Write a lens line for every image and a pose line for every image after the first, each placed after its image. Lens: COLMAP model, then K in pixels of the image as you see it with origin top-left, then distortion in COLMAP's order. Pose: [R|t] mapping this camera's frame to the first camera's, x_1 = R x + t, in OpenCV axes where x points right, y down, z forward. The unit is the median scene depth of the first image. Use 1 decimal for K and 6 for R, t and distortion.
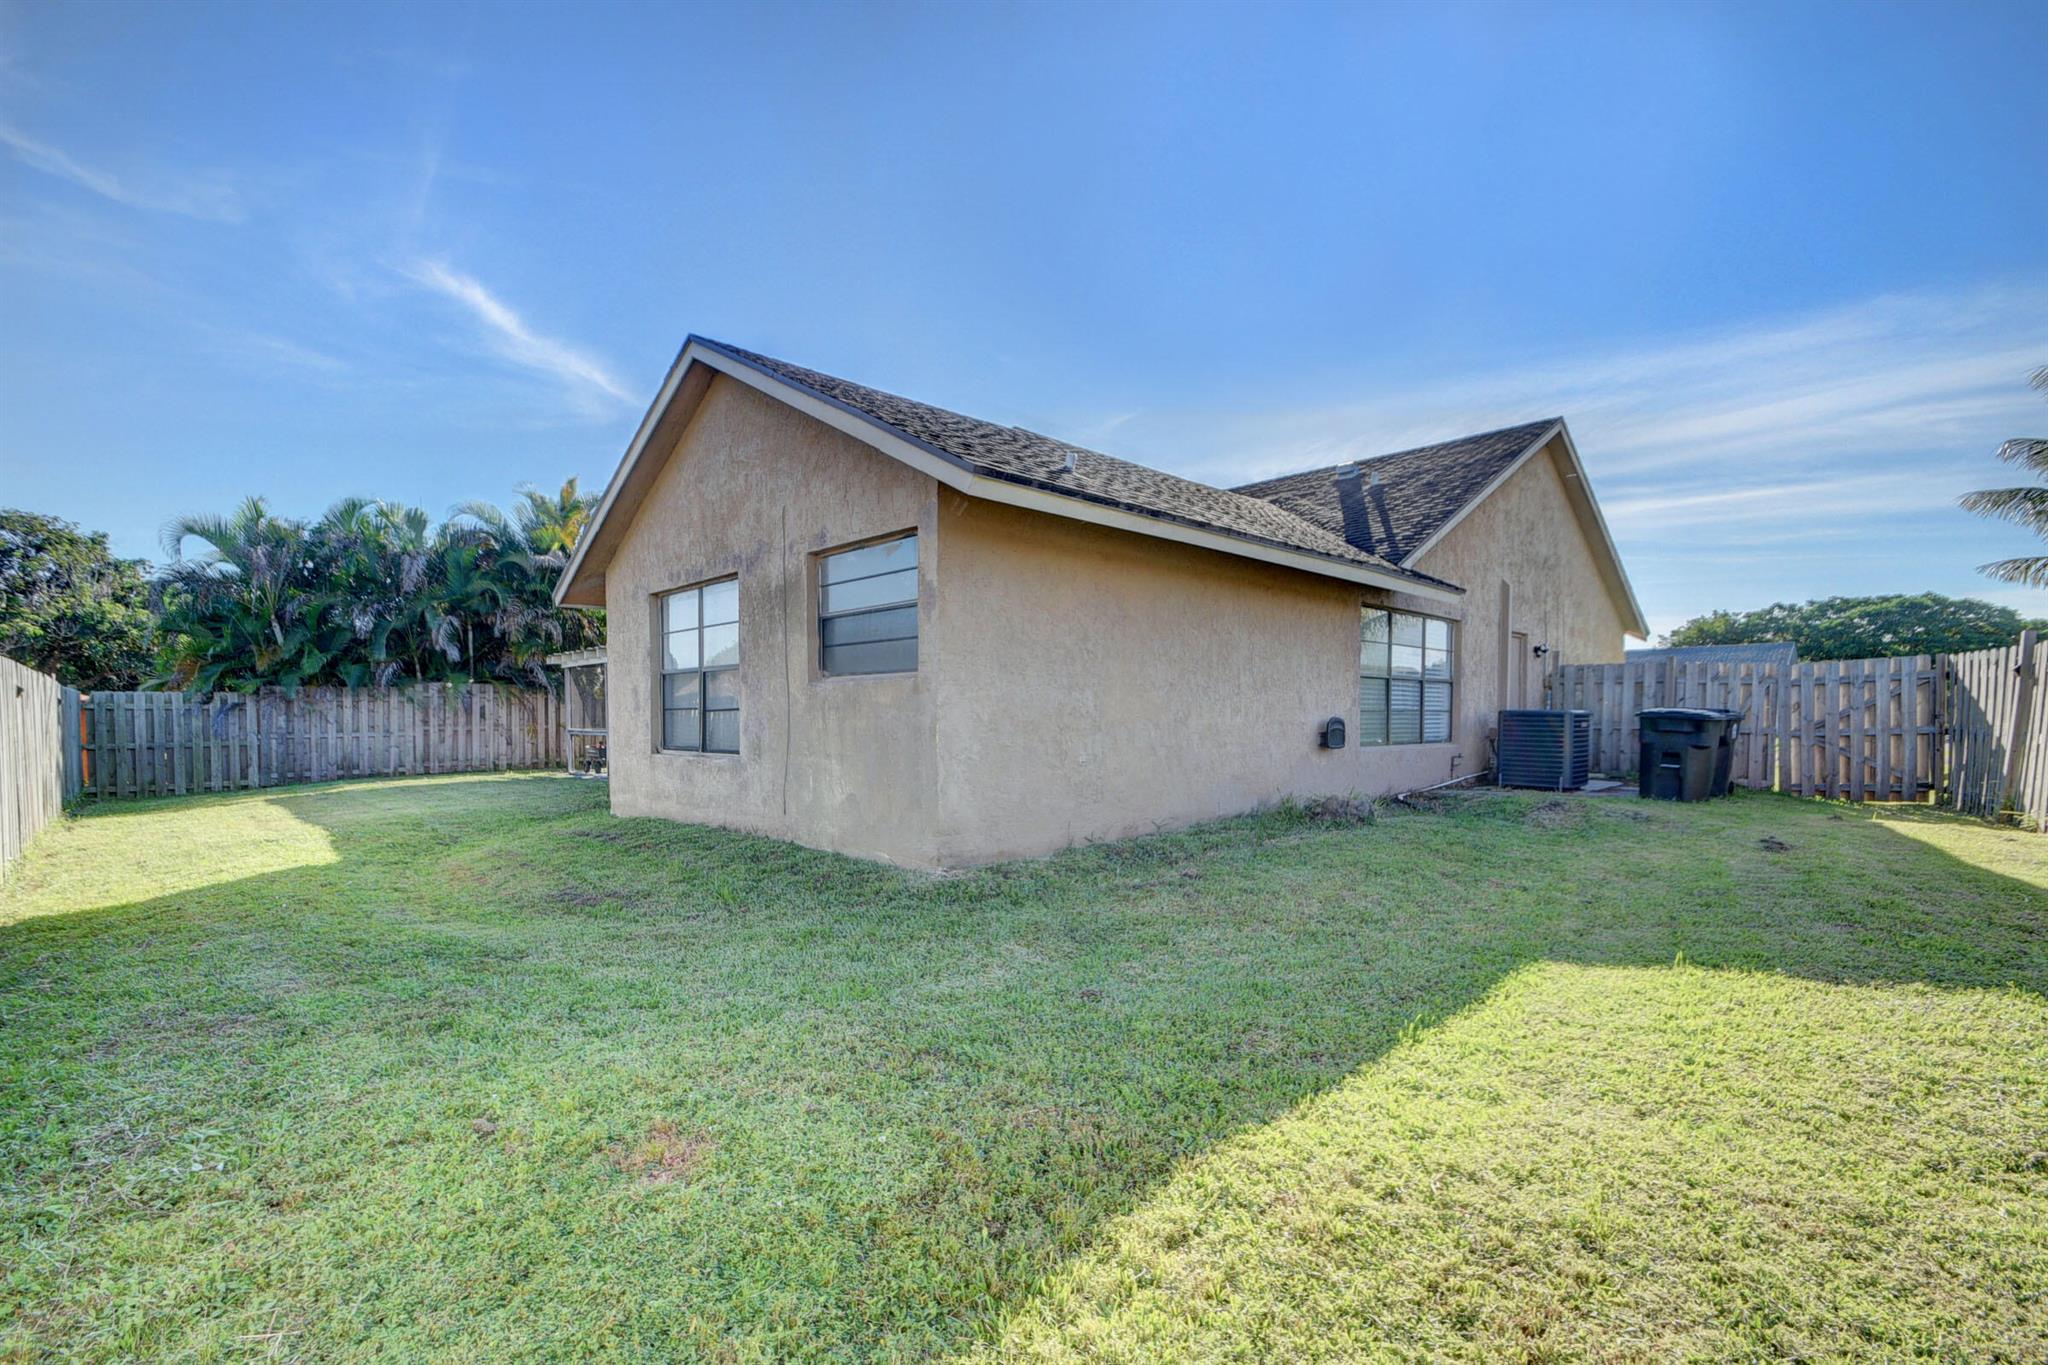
lens RADIAL K [[906.9, 0, 1019.4], [0, 906.9, 735.6], [0, 0, 1]] dist [-0.023198, -0.000528]
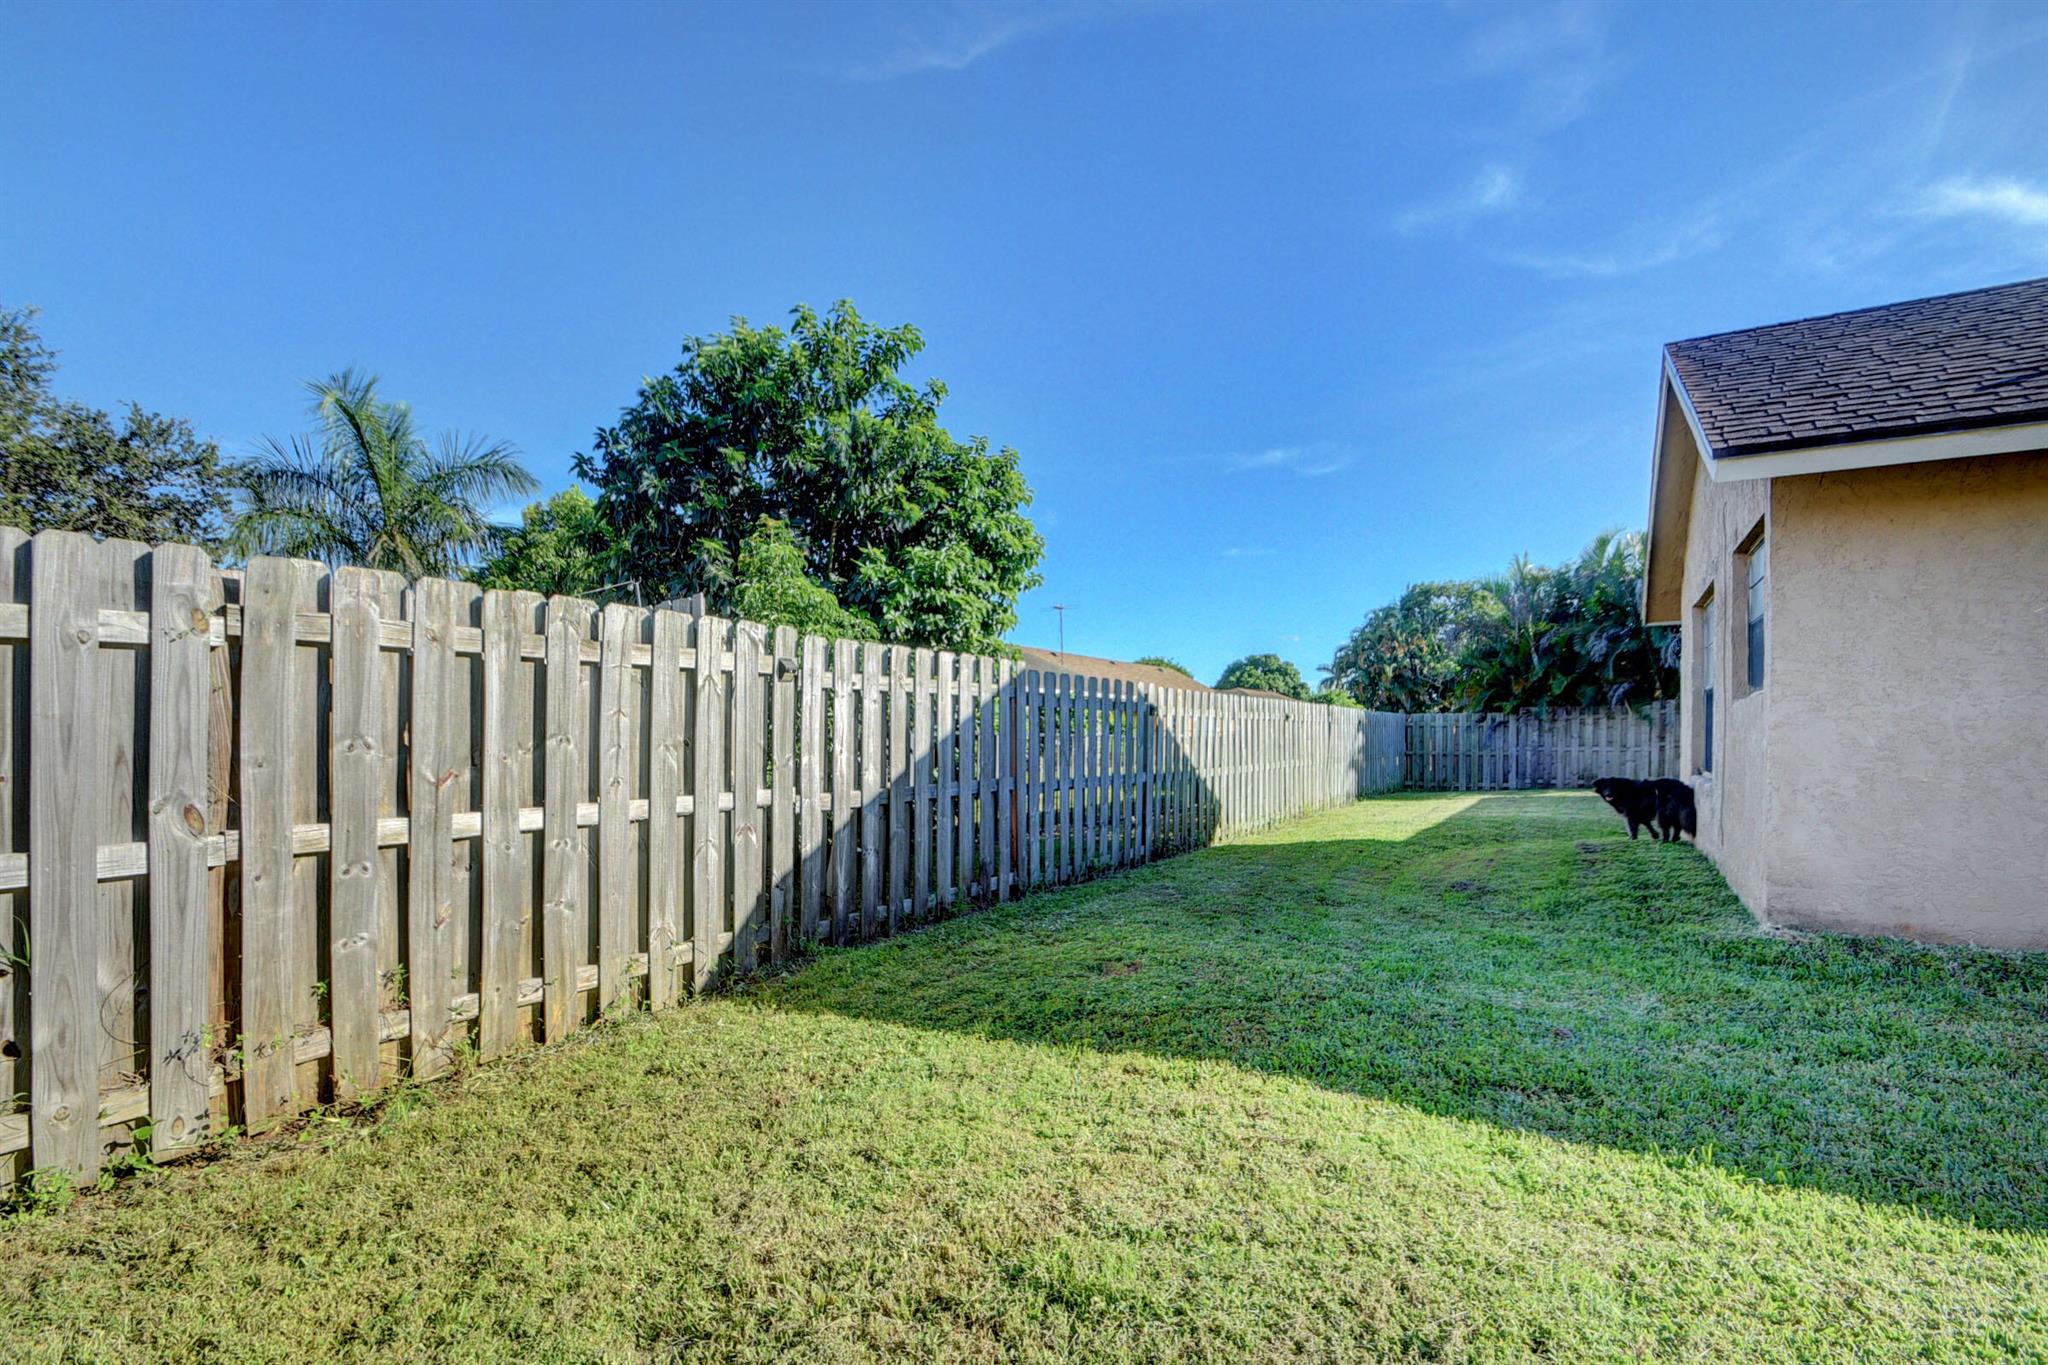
lens RADIAL K [[906.9, 0, 1019.4], [0, 906.9, 735.6], [0, 0, 1]] dist [-0.023198, -0.000528]
pose [[0.229733, 0.009686, -0.973206, 0.191460], [-0.025922, 0.999657, 0.003830, -0.003515], [0.972909, 0.024347, 0.229905, 0.051475]]
